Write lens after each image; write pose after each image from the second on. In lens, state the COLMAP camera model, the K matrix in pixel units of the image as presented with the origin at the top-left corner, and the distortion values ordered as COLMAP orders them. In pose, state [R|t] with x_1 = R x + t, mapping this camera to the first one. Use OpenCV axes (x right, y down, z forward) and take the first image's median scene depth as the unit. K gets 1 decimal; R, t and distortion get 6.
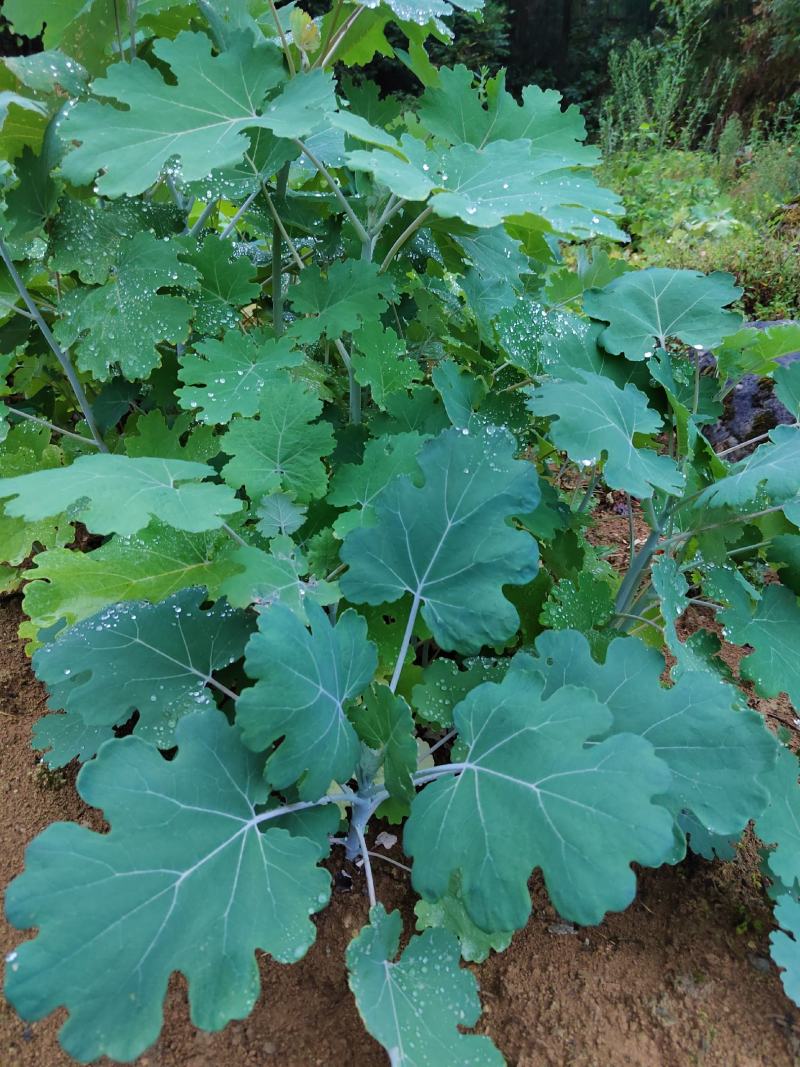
lens RADIAL K [[739.9, 0, 391.4], [0, 739.9, 535.0], [0, 0, 1]] dist [0.039189, -0.044933]
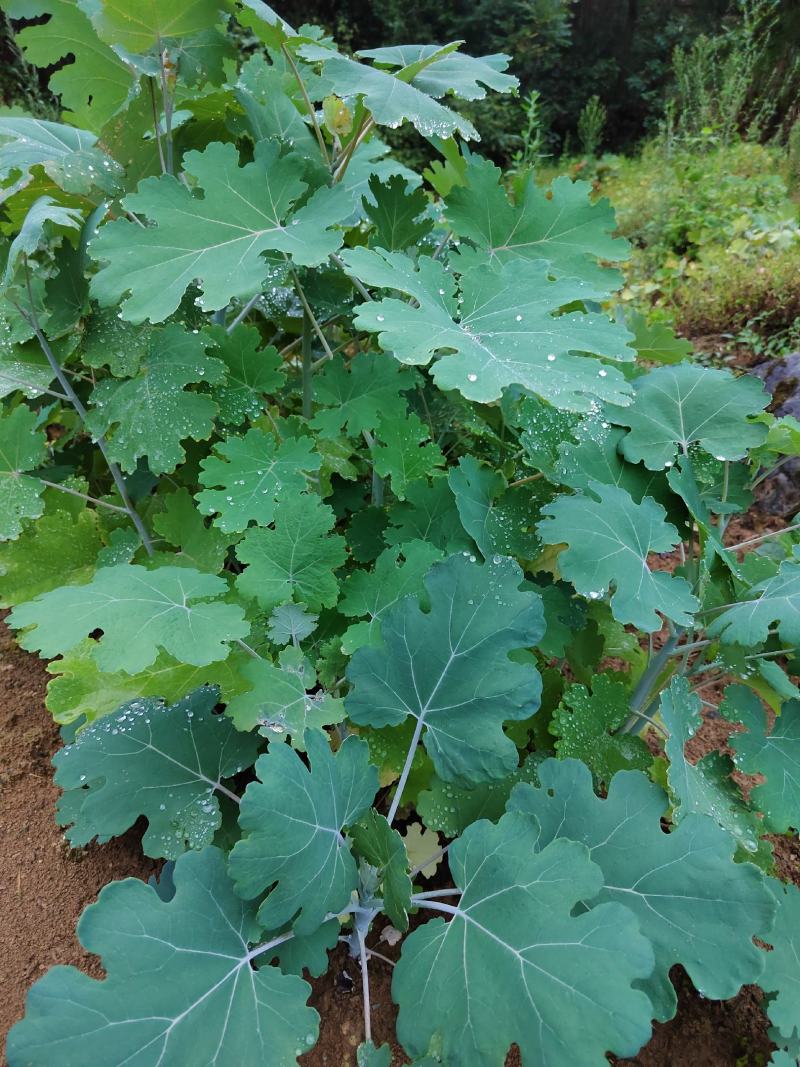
lens RADIAL K [[746.0, 0, 388.7], [0, 746.0, 531.4], [0, 0, 1]] dist [0.019997, -0.019573]
pose [[0.997375, 0.027885, -0.066819, 0.047613], [-0.027333, 0.999584, 0.009170, -0.164762], [0.067047, -0.007319, 0.997723, -0.014676]]
